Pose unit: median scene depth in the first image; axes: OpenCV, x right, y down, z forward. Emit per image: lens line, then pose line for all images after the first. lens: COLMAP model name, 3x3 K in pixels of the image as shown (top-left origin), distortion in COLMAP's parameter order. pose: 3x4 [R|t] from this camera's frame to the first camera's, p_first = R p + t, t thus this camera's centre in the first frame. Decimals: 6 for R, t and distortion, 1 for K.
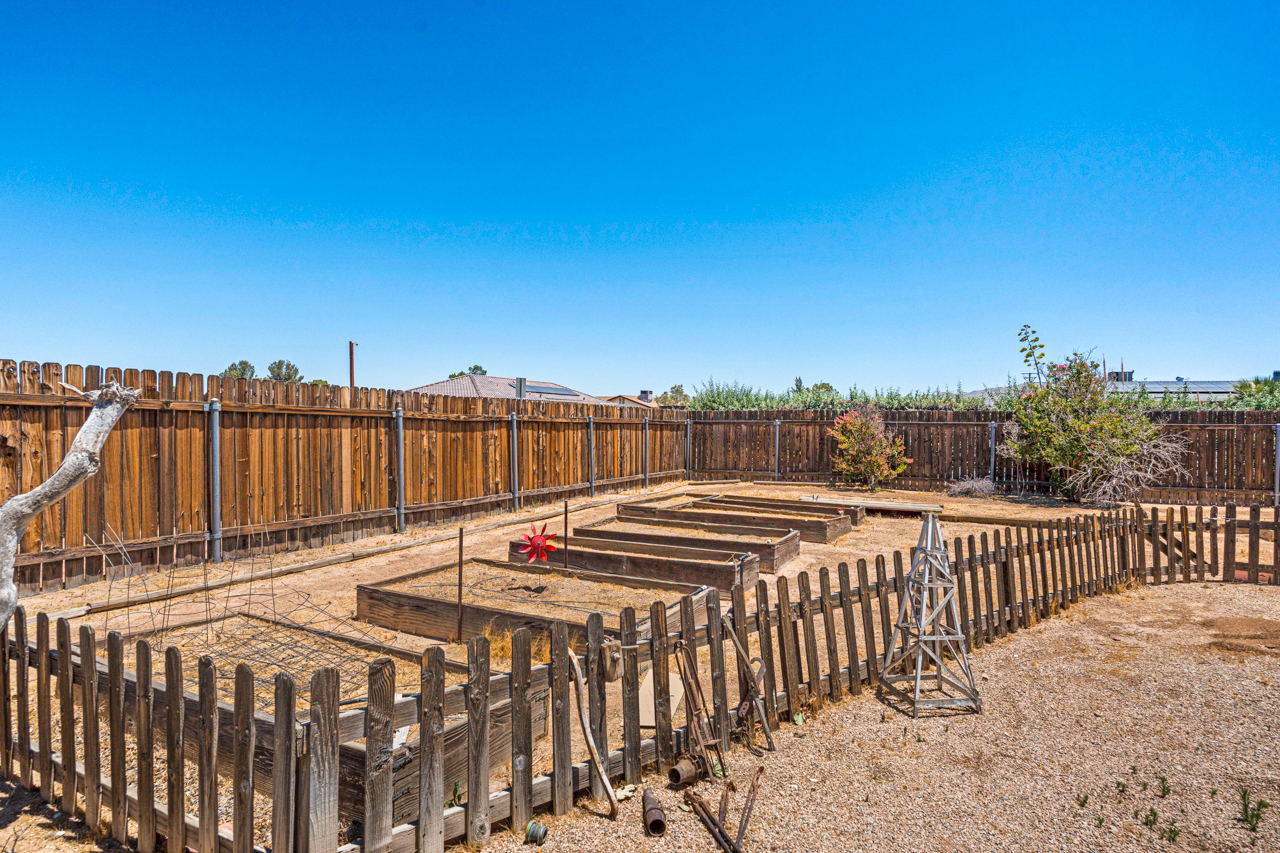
lens RADIAL K [[704.6, 0, 640.0], [0, 704.6, 426.5], [0, 0, 1]] dist [0.000526, 0.000328]
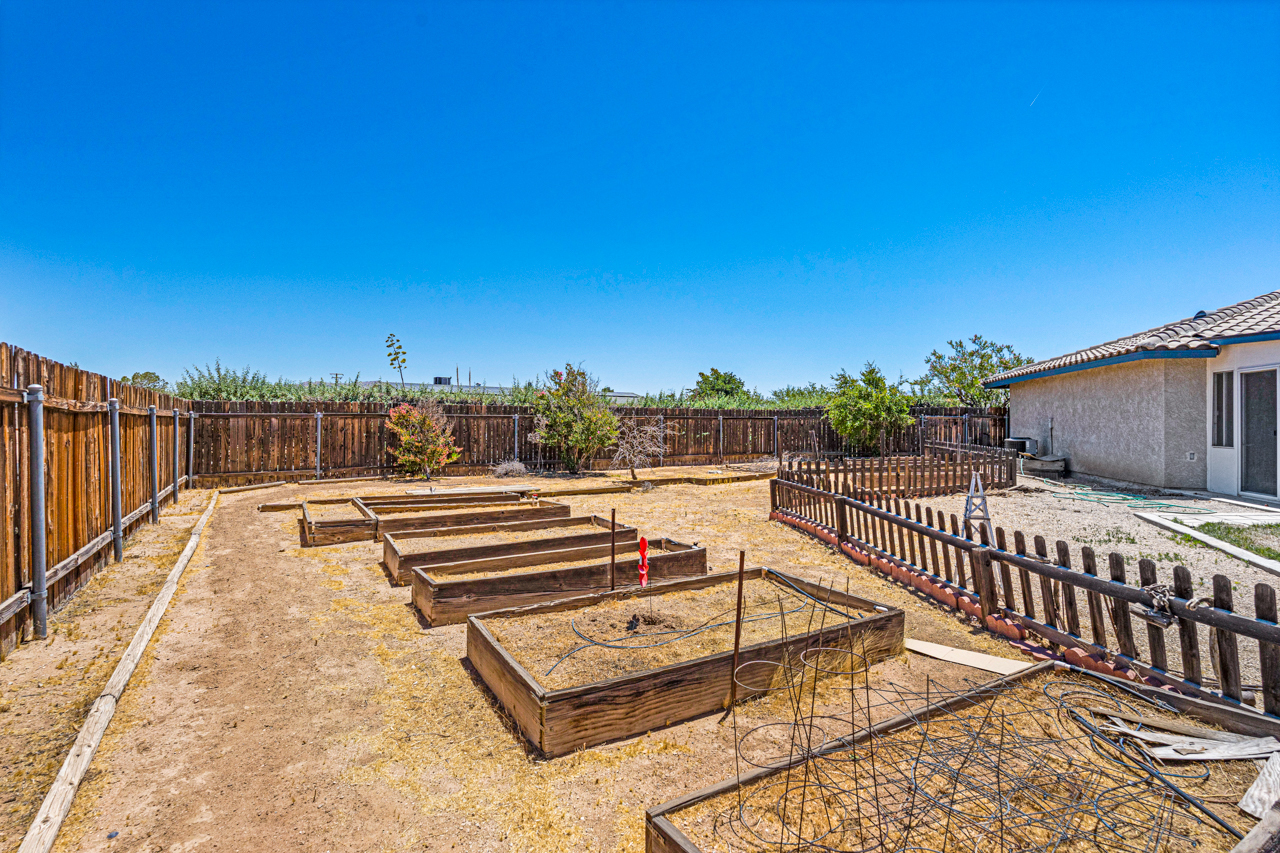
lens RADIAL K [[606.7, 0, 638.2], [0, 606.7, 420.5], [0, 0, 1]] dist [0.026903, 0.000125]
pose [[0.515107, -0.007574, 0.857093, -0.420292], [0.005464, 0.999970, 0.005552, -0.002147], [-0.857109, 0.001823, 0.515132, 0.360212]]
